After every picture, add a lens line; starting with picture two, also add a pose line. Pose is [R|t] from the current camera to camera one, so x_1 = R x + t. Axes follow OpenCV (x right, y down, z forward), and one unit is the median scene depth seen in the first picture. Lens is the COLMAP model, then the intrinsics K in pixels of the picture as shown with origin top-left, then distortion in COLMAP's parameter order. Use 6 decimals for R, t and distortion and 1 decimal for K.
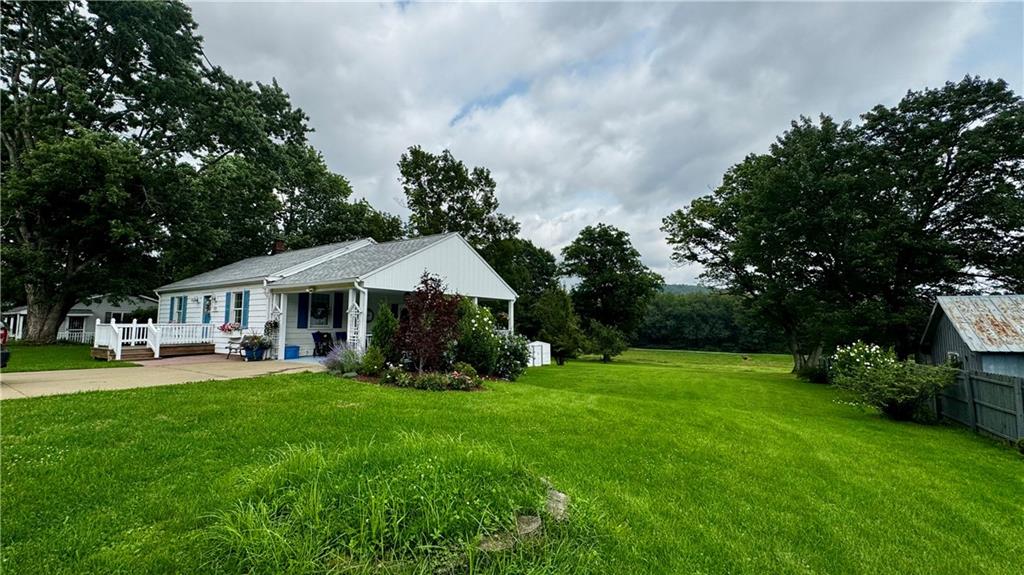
lens RADIAL K [[411.1, 0, 505.9], [0, 411.1, 289.8], [0, 0, 1]] dist [0.004569, 0.000123]
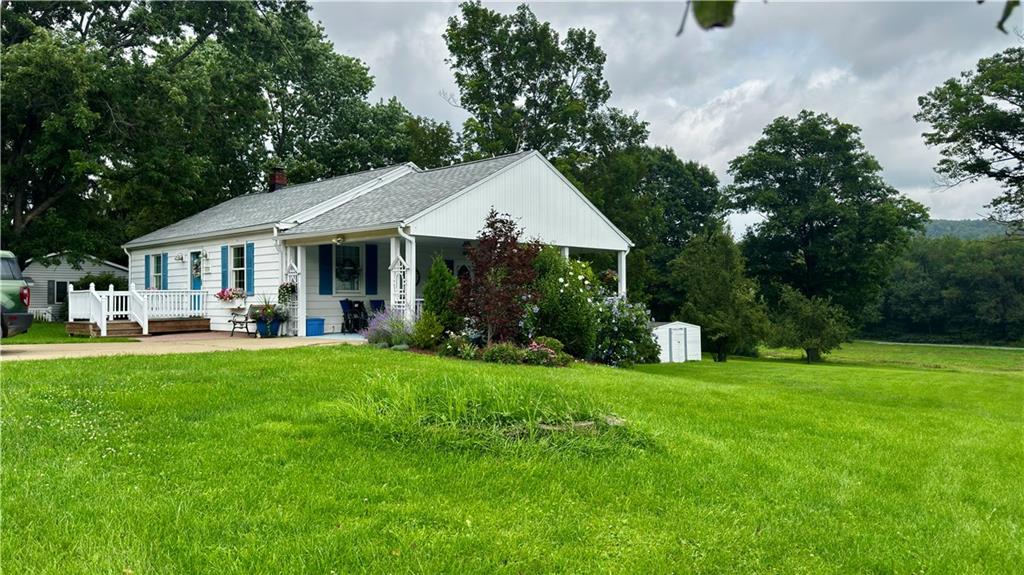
lens RADIAL K [[722.1, 0, 510.8], [0, 722.1, 297.3], [0, 0, 1]] dist [0.049436, -0.027389]
pose [[0.985702, -0.008238, -0.168296, 0.013974], [0.021535, 0.996772, 0.077337, 0.003008], [0.167116, -0.079856, 0.982698, -0.073094]]
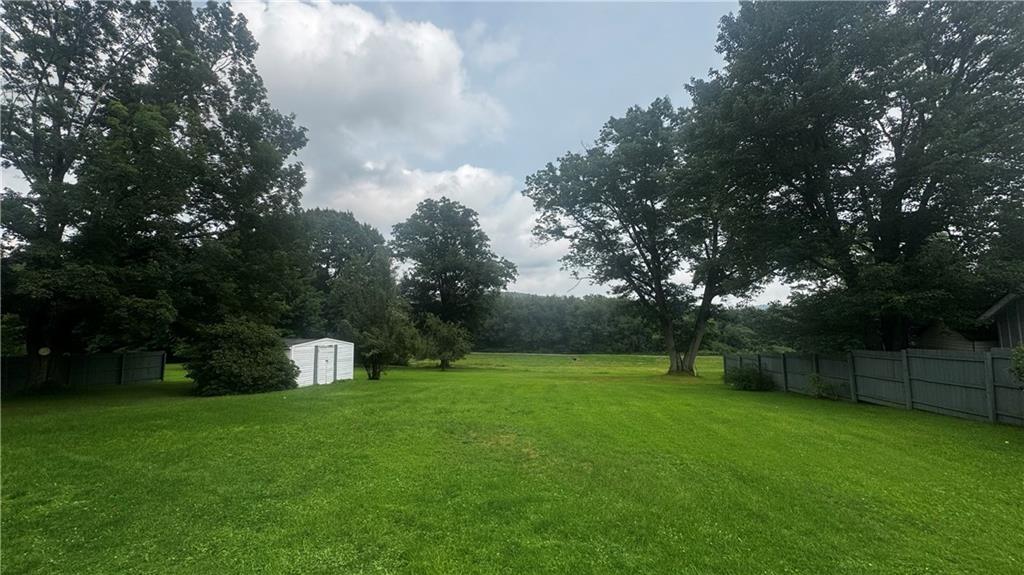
lens RADIAL K [[411.1, 0, 515.8], [0, 411.1, 283.1], [0, 0, 1]] dist [0.004569, 0.000123]
pose [[0.915522, 0.044399, 0.399810, 0.084404], [-0.032553, 0.998808, -0.036375, 0.063612], [-0.400949, 0.020287, 0.915876, 0.396688]]
